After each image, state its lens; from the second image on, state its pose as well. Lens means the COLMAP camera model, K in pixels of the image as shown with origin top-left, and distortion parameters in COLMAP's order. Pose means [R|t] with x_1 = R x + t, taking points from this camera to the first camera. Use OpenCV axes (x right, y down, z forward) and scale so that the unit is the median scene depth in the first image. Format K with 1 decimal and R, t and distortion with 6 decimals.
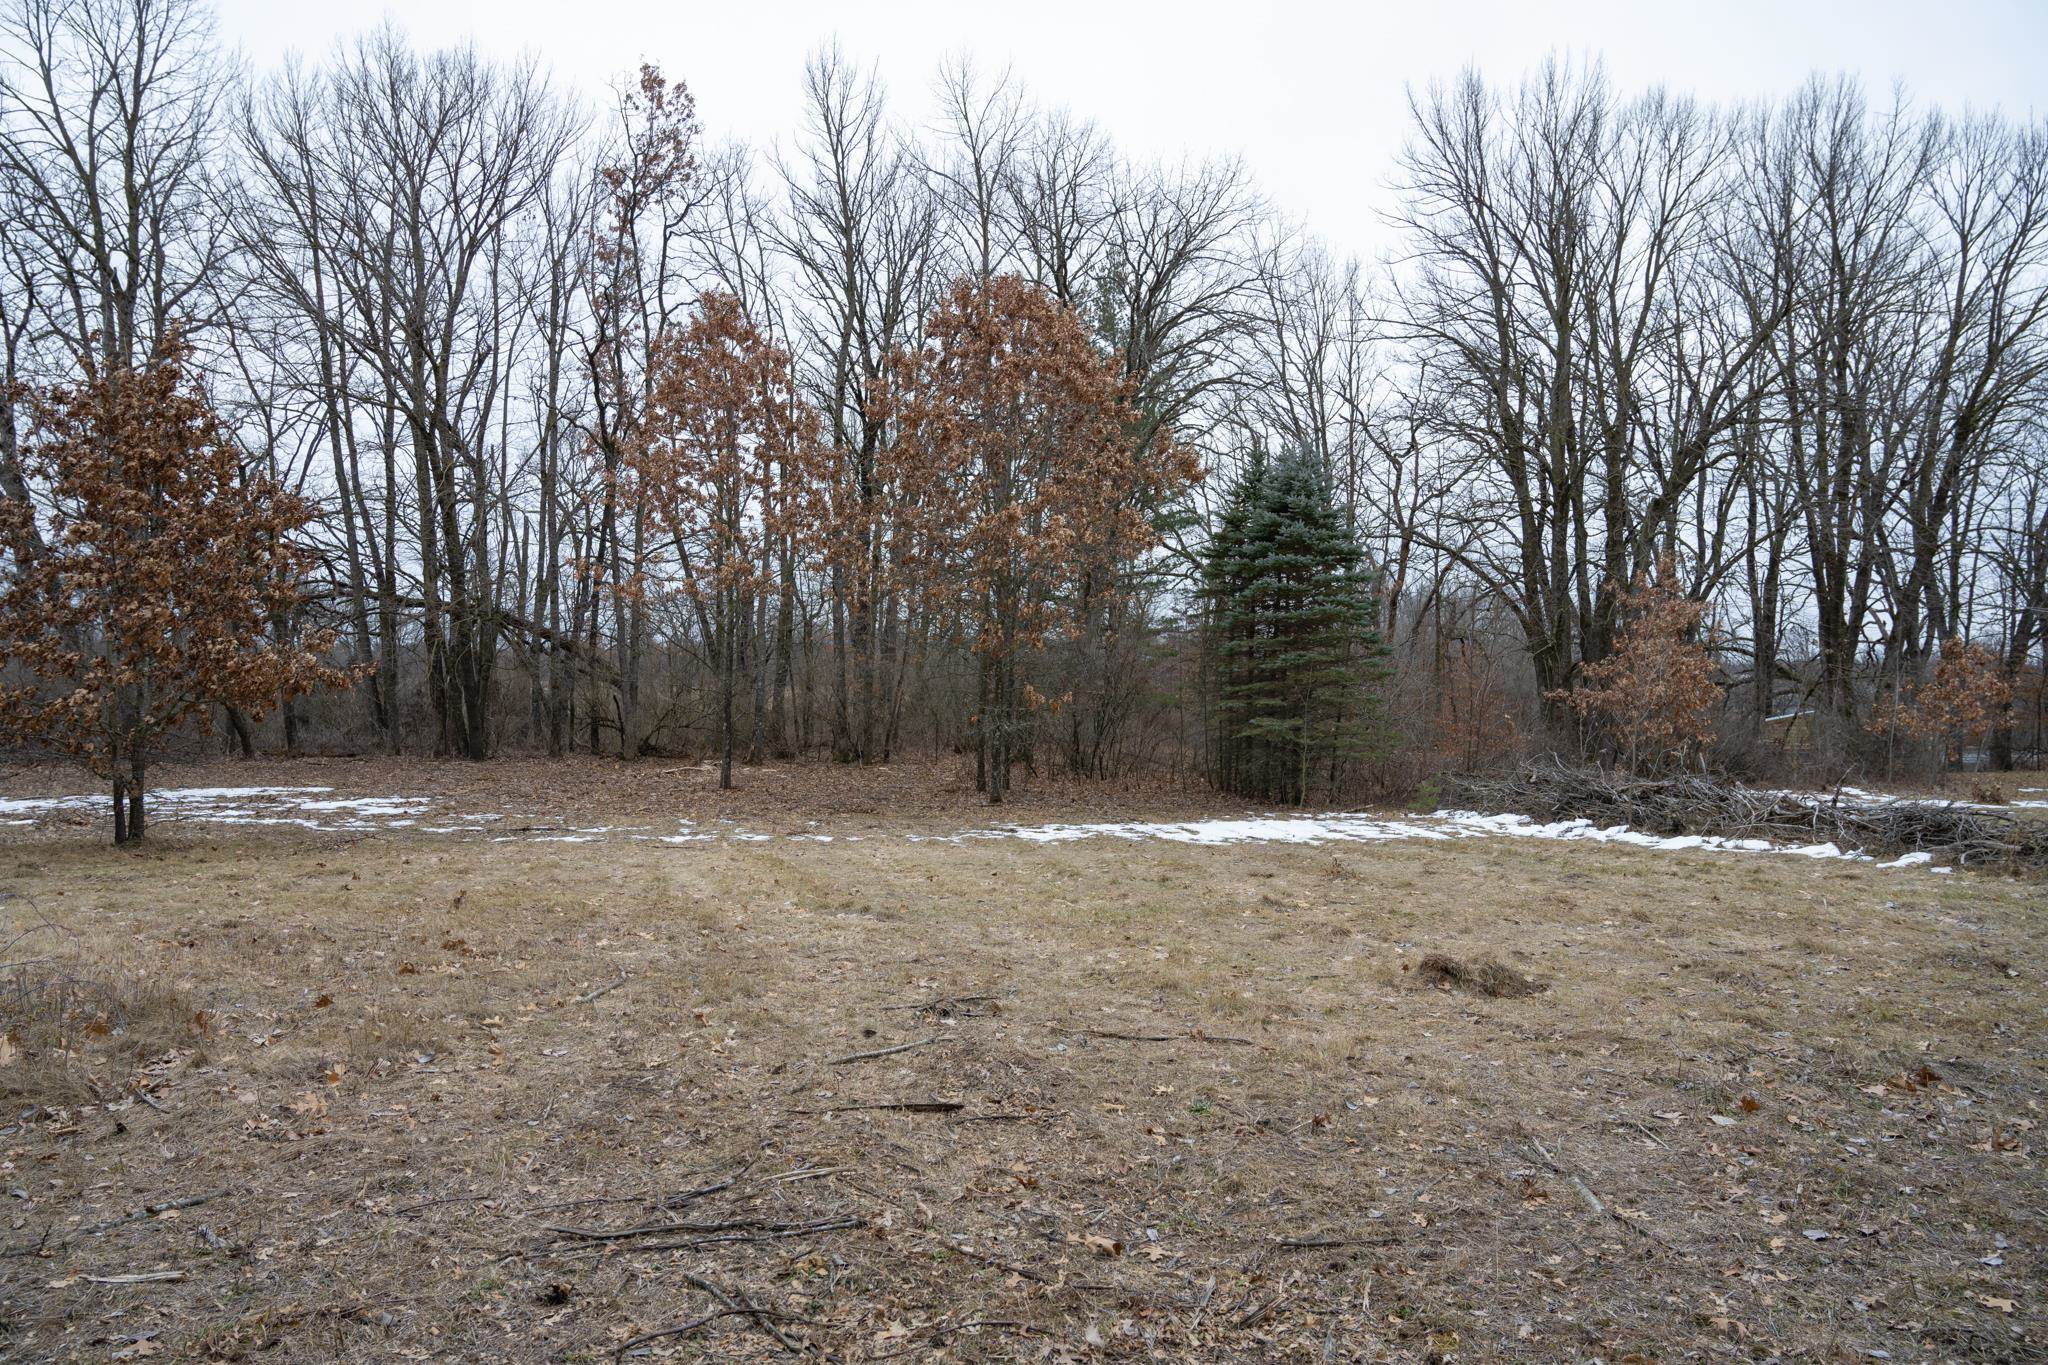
lens RADIAL K [[1376.2, 0, 1015.6], [0, 1376.2, 684.8], [0, 0, 1]] dist [-0.008683, 0.003359]
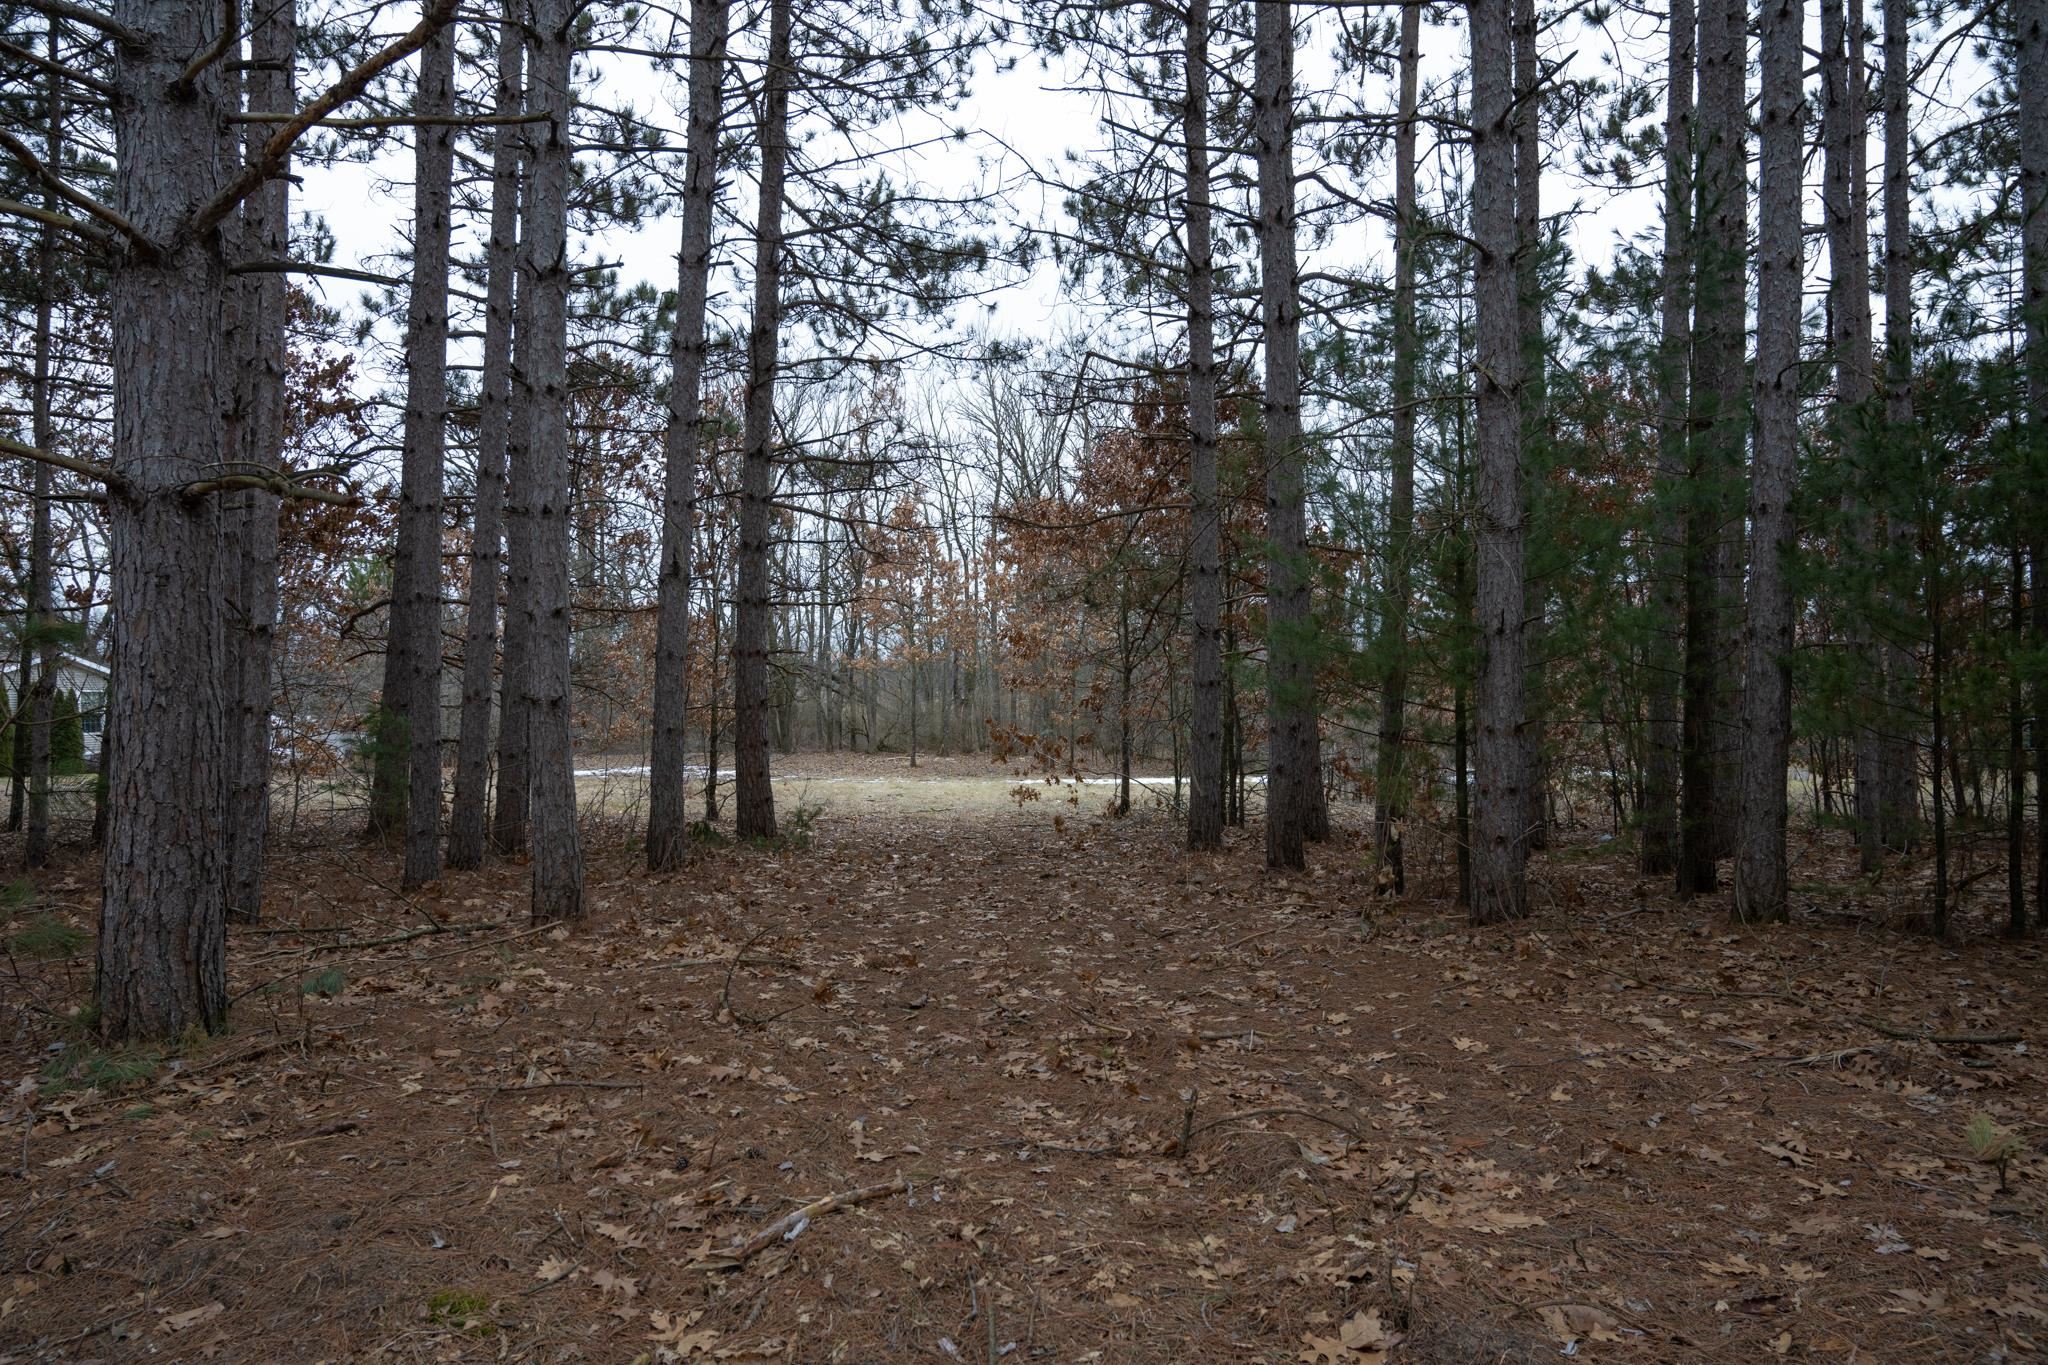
lens RADIAL K [[1376.2, 0, 1031.1], [0, 1376.2, 681.1], [0, 0, 1]] dist [-0.008683, 0.003359]
pose [[0.981591, -0.014097, -0.190473, 0.249470], [0.013004, 0.999891, -0.006985, -0.021359], [0.190551, 0.004380, 0.981668, -0.656709]]
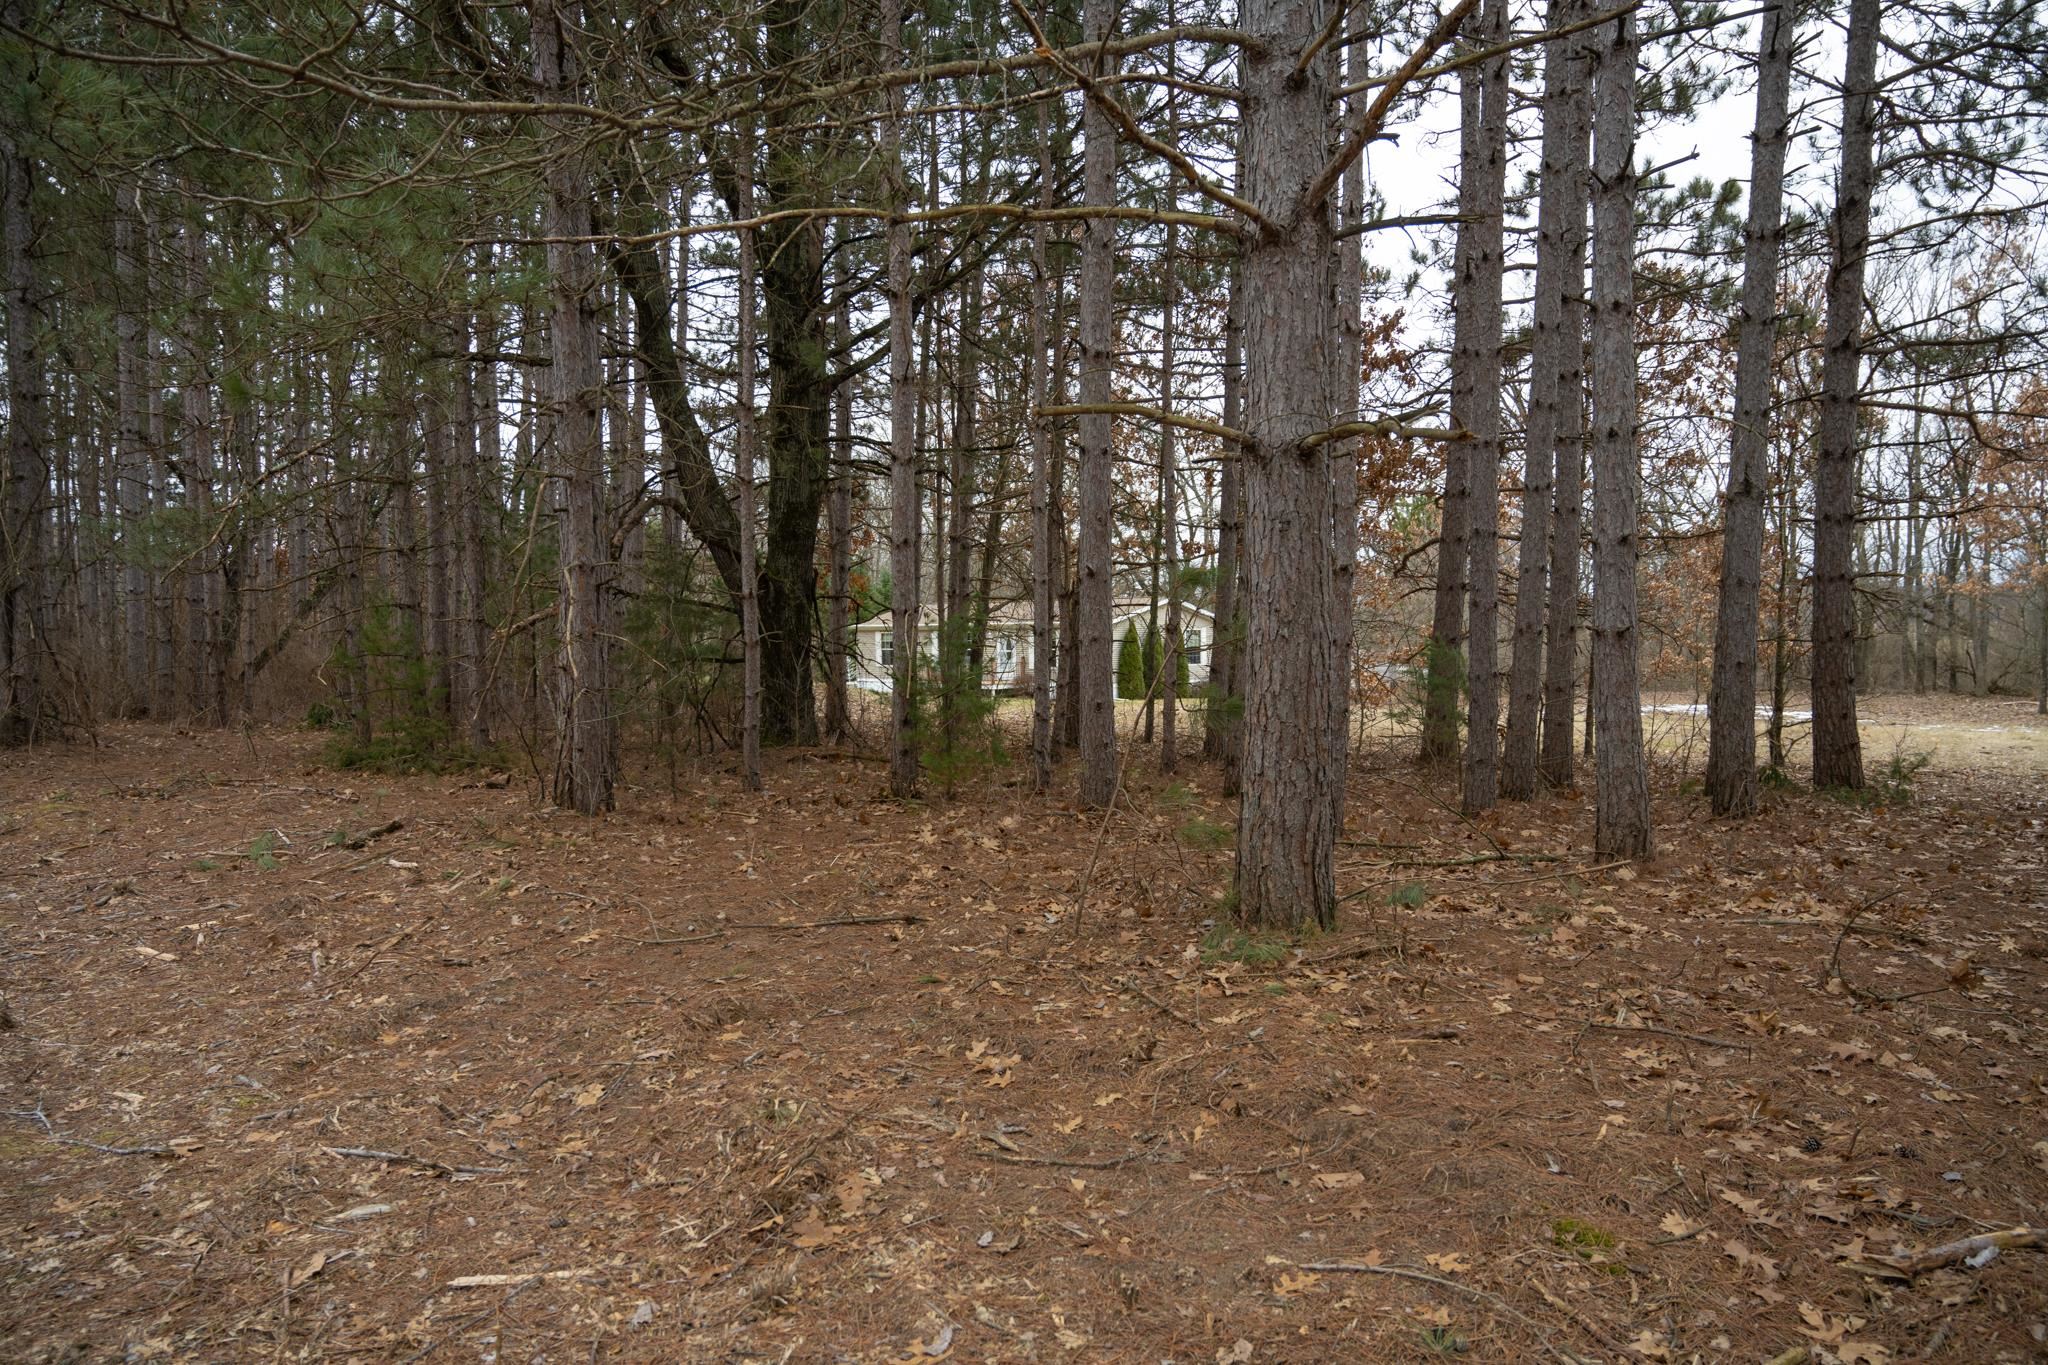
lens RADIAL K [[1376.2, 0, 1018.4], [0, 1376.2, 679.9], [0, 0, 1]] dist [-0.008683, 0.003359]
pose [[0.608903, 0.008319, -0.793201, 0.243851], [0.020949, 0.999428, 0.026564, -0.020912], [0.792968, -0.032792, 0.608381, -0.657512]]
